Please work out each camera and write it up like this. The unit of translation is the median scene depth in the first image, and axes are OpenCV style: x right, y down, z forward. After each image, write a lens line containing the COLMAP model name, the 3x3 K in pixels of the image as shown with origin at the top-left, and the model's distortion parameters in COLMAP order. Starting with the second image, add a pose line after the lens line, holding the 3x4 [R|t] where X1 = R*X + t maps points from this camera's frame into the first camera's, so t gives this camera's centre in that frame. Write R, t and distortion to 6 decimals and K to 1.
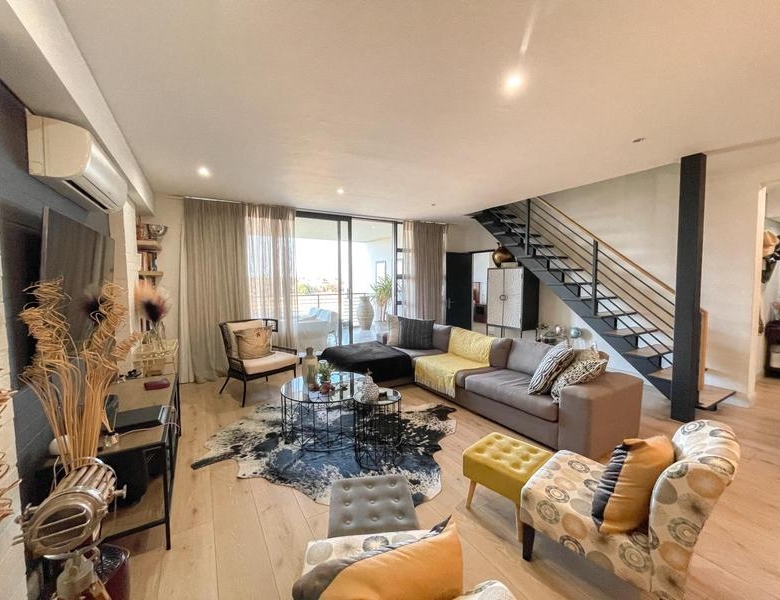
lens RADIAL K [[323.1, 0, 387.9], [0, 323.1, 297.0], [0, 0, 1]] dist [0.000241, 0.000690]
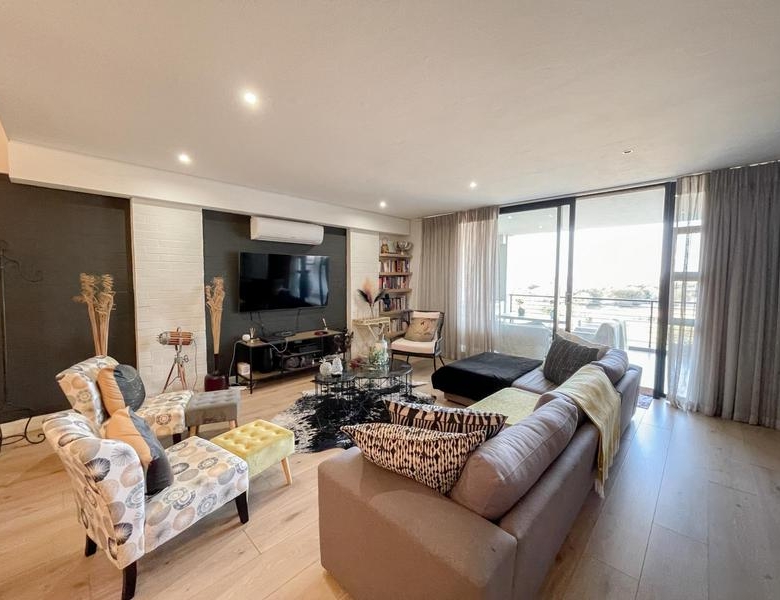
lens RADIAL K [[323.1, 0, 387.9], [0, 323.1, 297.0], [0, 0, 1]] dist [0.000241, 0.000690]
pose [[0.256802, 0.068355, -0.964044, 0.829112], [-0.057766, 0.996798, 0.055290, -0.048383], [0.964736, 0.041490, 0.259929, 0.614767]]
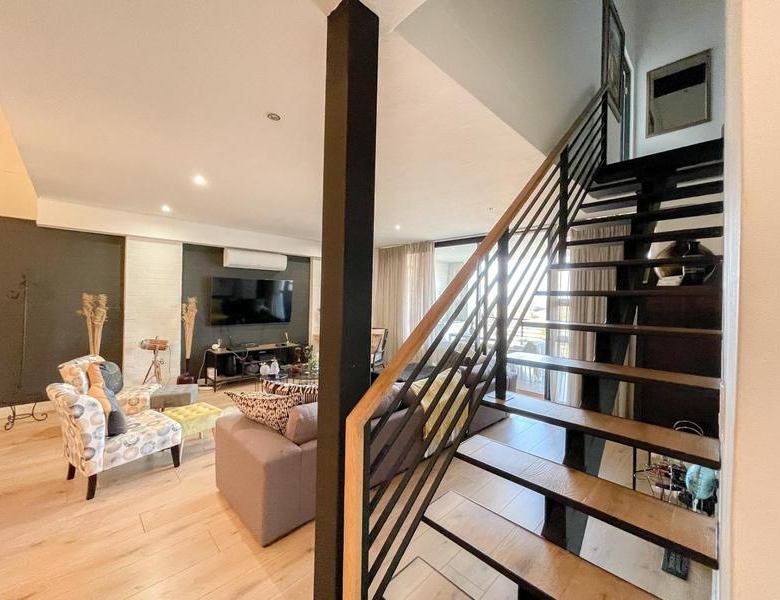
lens RADIAL K [[323.1, 0, 387.9], [0, 323.1, 297.0], [0, 0, 1]] dist [0.000241, 0.000690]
pose [[0.238118, 0.012505, -0.971156, 1.145474], [-0.073714, 0.997266, -0.005232, -0.075357], [0.968435, 0.072834, 0.238389, 0.814200]]
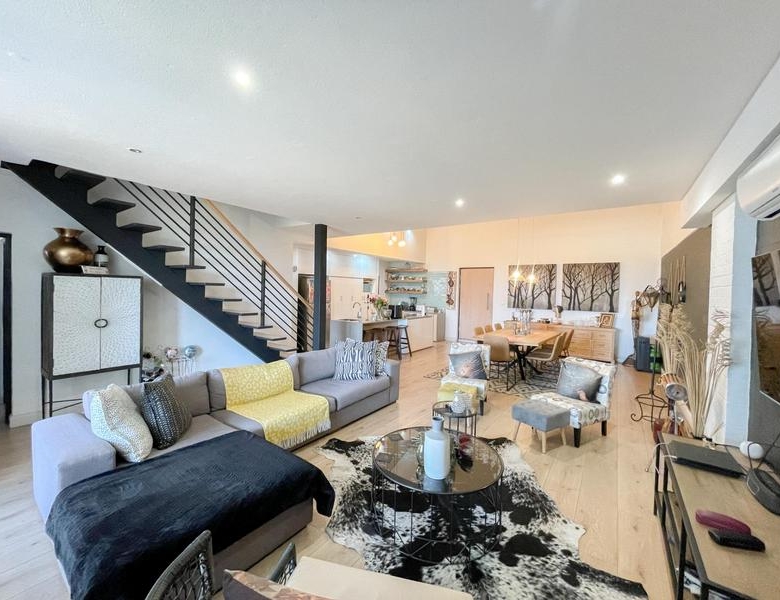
lens RADIAL K [[323.1, 0, 387.9], [0, 323.1, 297.0], [0, 0, 1]] dist [0.000241, 0.000690]
pose [[-0.407848, -0.018925, 0.912854, -0.661646], [0.032204, 0.998865, 0.035097, -0.081507], [-0.912482, 0.043712, -0.406775, 1.159351]]
